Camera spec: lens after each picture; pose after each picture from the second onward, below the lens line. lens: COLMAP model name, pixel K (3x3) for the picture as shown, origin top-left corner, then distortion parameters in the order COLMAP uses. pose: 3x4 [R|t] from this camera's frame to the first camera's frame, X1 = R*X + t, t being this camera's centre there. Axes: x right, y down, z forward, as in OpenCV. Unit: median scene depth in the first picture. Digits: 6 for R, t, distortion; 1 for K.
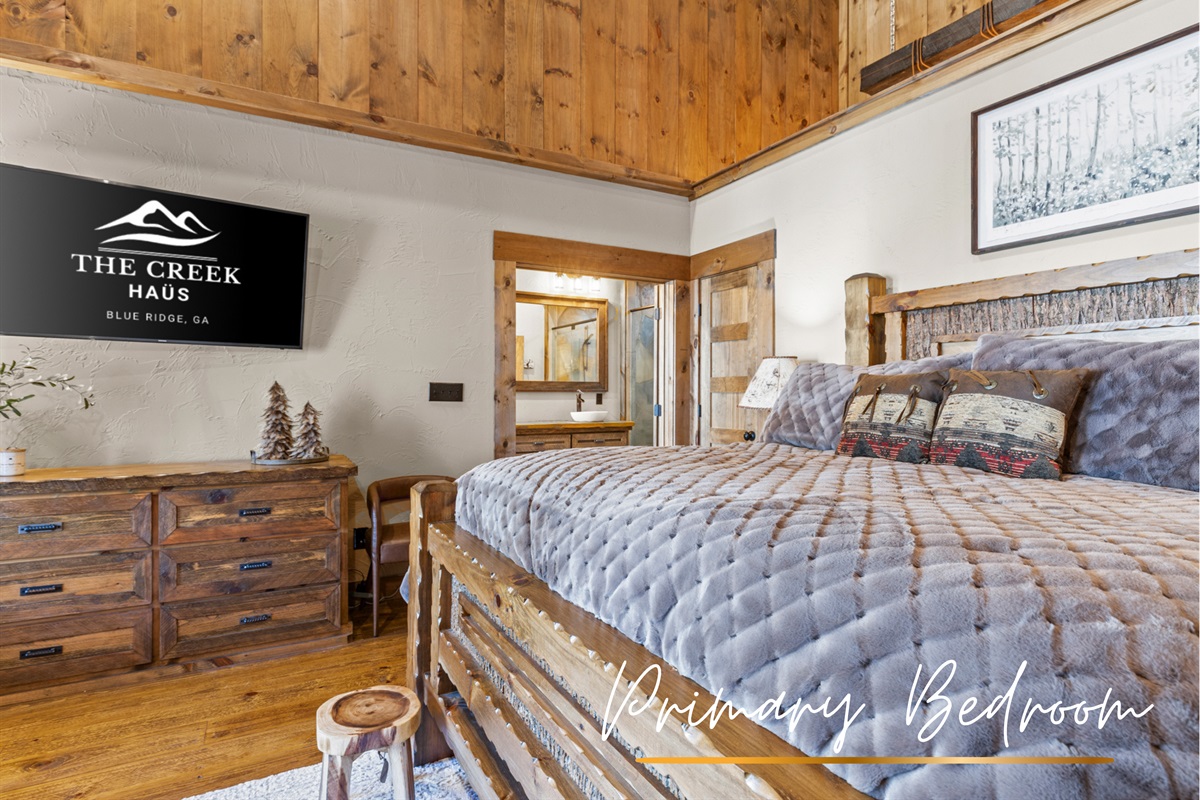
lens RADIAL K [[619.9, 0, 594.6], [0, 619.9, 390.2], [0, 0, 1]] dist [-0.000622, -0.001048]
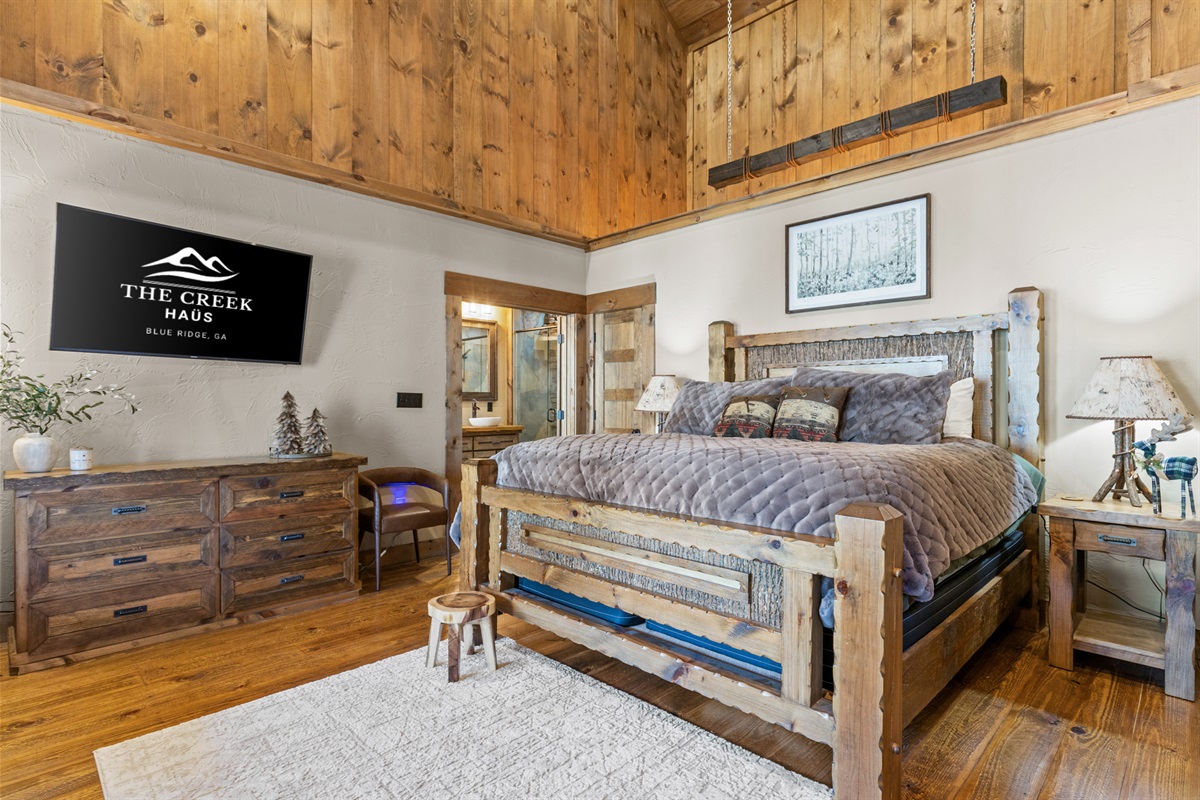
lens RADIAL K [[603.3, 0, 600.0], [0, 603.3, 400.0], [0, 0, 1]] dist [-0.001200, -0.000442]
pose [[0.958629, -0.000452, 0.284659, -0.270129], [0.000682, 1.000000, -0.000708, 0.004496], [-0.284659, 0.000873, 0.958628, -0.327855]]
